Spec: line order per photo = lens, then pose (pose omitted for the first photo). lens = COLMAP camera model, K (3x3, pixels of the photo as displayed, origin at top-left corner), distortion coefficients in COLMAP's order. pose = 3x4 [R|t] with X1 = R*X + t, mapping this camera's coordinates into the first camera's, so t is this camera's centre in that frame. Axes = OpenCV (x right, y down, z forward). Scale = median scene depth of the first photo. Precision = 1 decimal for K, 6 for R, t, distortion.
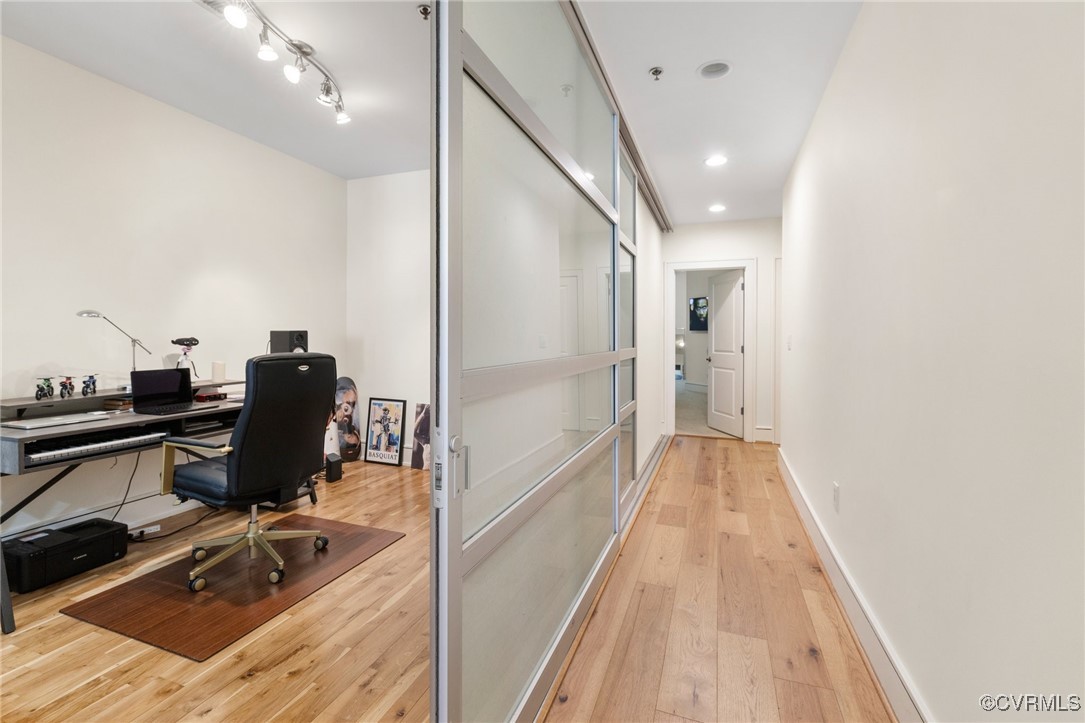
lens RADIAL K [[470.0, 0, 542.6], [0, 470.0, 342.0], [0, 0, 1]] dist [-0.001815, 0.000255]
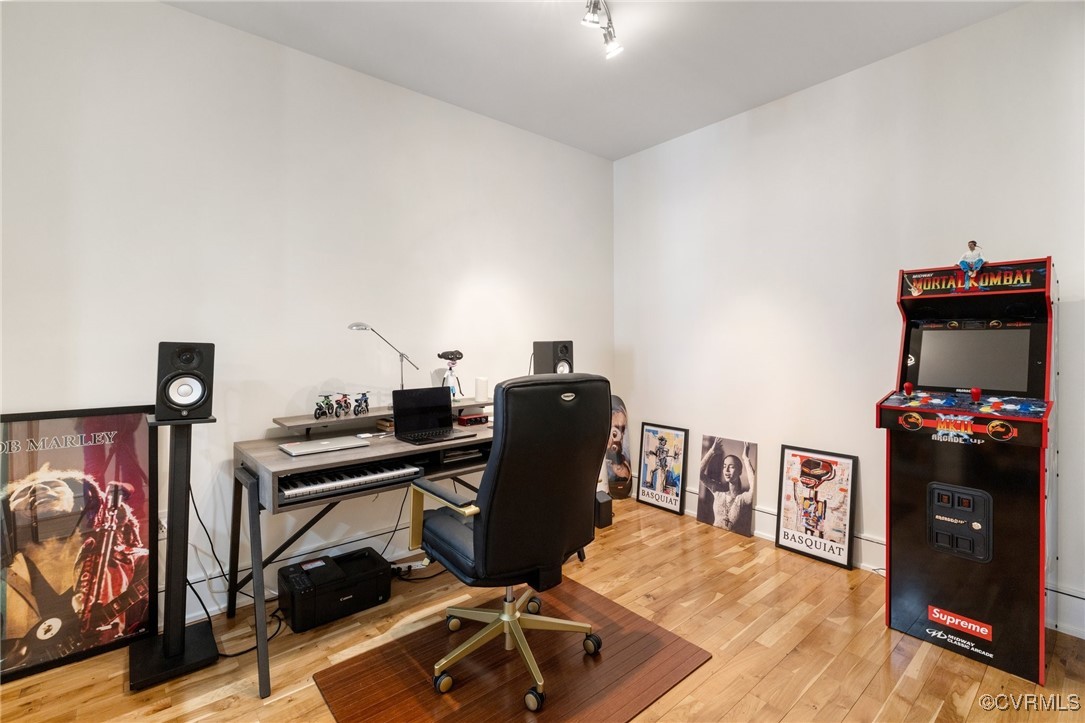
lens RADIAL K [[470.0, 0, 542.6], [0, 470.0, 342.0], [0, 0, 1]] dist [-0.001815, 0.000255]
pose [[0.864150, -0.013976, -0.503040, -0.158003], [0.006035, 0.999830, -0.017412, -0.009513], [0.503198, 0.012011, 0.864088, 0.314718]]
